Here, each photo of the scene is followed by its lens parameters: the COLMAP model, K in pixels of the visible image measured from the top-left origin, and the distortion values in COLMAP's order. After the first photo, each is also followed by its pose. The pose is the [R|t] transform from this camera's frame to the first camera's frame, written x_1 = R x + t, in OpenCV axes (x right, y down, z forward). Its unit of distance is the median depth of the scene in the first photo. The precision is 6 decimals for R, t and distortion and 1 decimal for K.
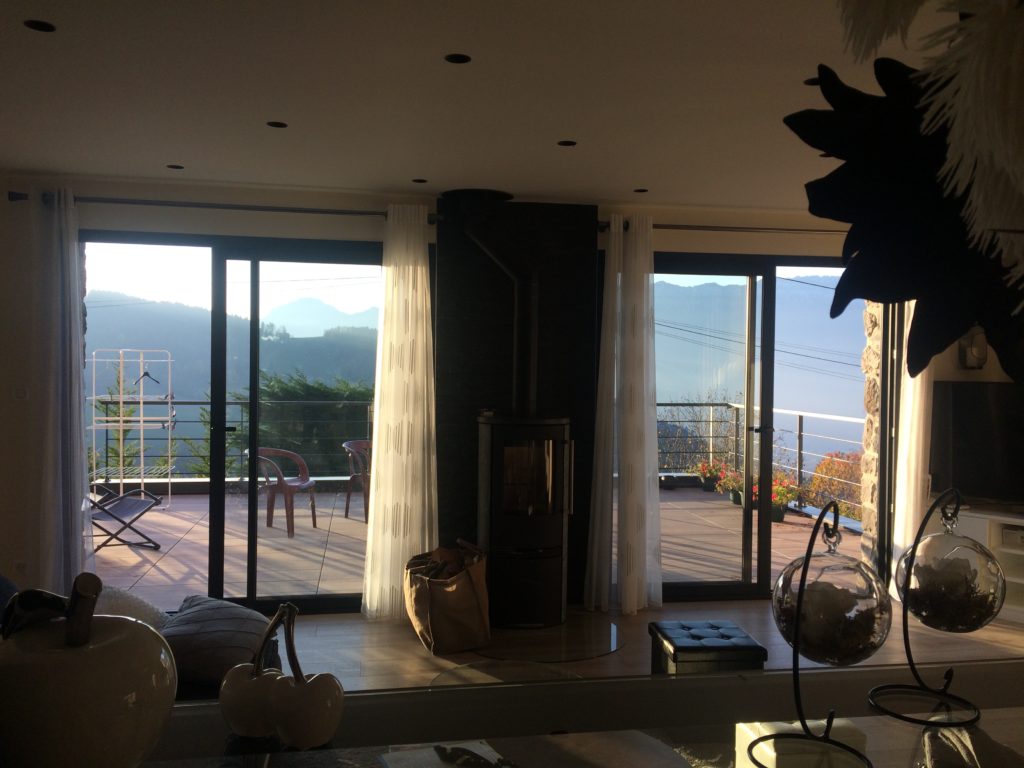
lens RADIAL K [[874.7, 0, 512.9], [0, 874.7, 383.3], [0, 0, 1]] dist [0.001969, -0.000089]
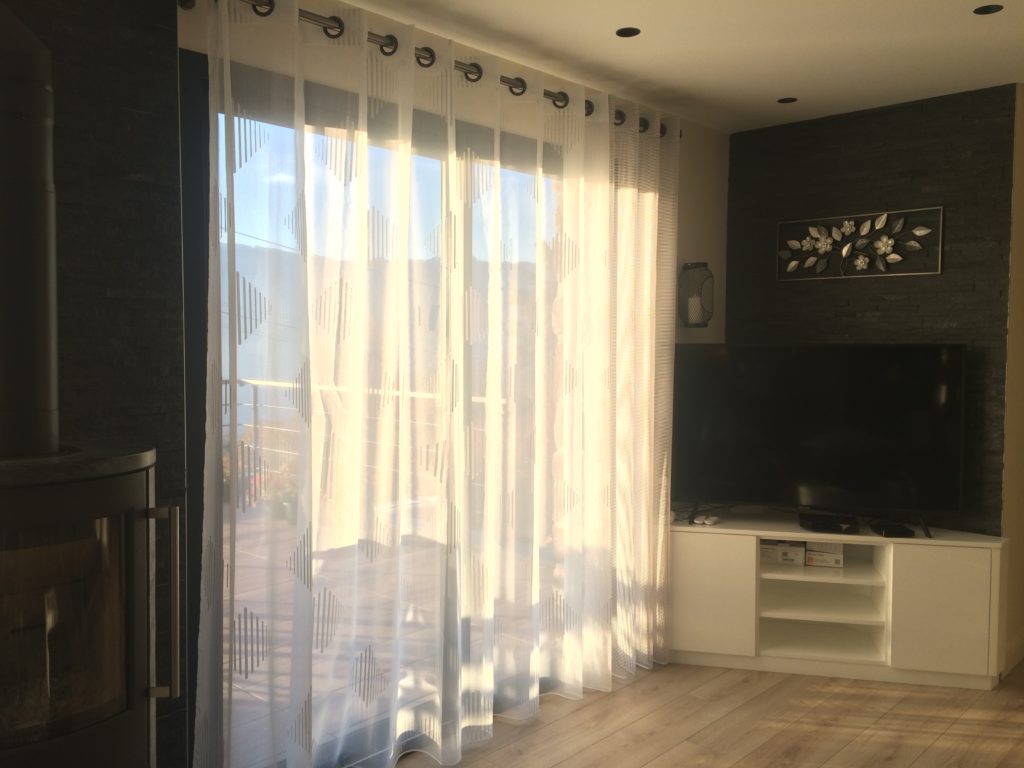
lens RADIAL K [[874.7, 0, 512.9], [0, 874.7, 383.3], [0, 0, 1]] dist [0.001969, -0.000089]
pose [[0.798646, -0.036585, 0.600688, -0.036178], [0.013971, 0.999009, 0.042269, -0.002461], [-0.601639, -0.025365, 0.798365, 0.542481]]
